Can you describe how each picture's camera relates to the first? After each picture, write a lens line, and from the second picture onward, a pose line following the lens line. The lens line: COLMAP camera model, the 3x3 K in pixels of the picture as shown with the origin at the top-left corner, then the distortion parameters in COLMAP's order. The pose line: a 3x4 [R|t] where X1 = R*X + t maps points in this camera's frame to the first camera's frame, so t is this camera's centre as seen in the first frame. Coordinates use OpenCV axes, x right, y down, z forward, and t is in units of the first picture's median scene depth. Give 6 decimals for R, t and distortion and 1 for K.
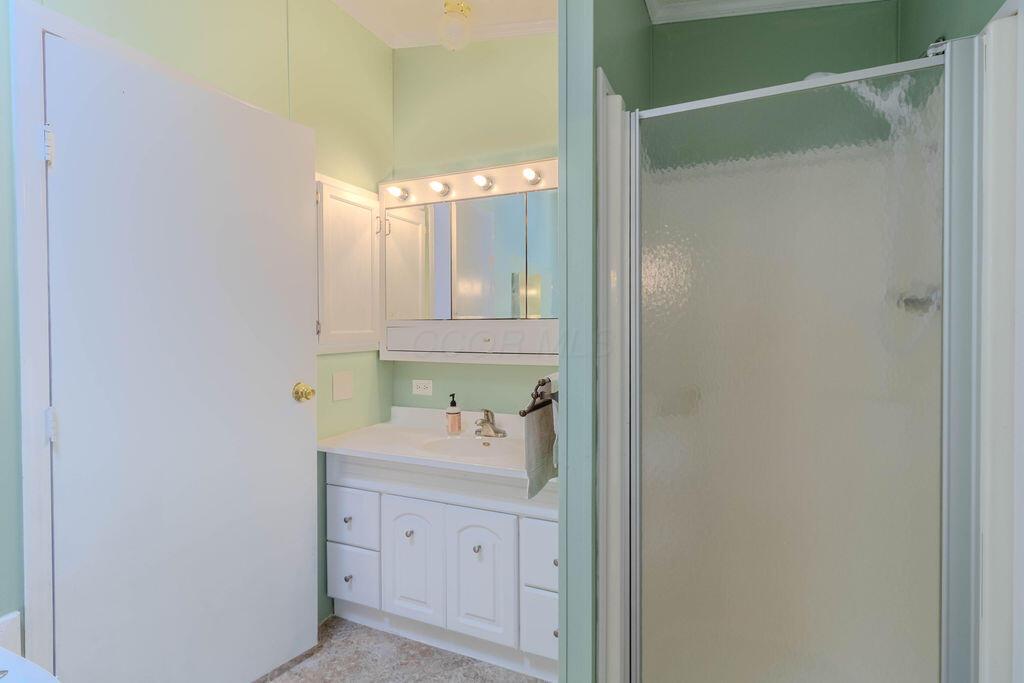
lens RADIAL K [[495.9, 0, 508.6], [0, 495.9, 334.9], [0, 0, 1]] dist [0.001160, -0.000752]
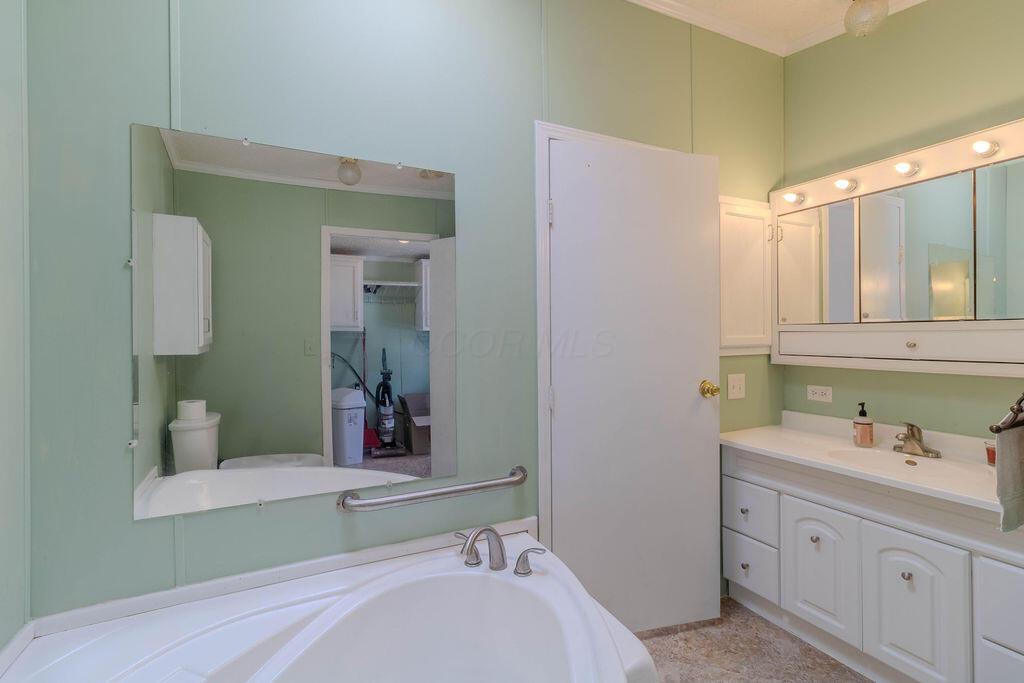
lens RADIAL K [[470.8, 0, 507.3], [0, 470.8, 336.7], [0, 0, 1]] dist [0.002276, -0.000716]
pose [[0.774395, -0.002898, -0.632696, -0.069783], [-0.002545, 0.999967, -0.007694, 0.003892], [0.632697, 0.007568, 0.774362, -0.108410]]
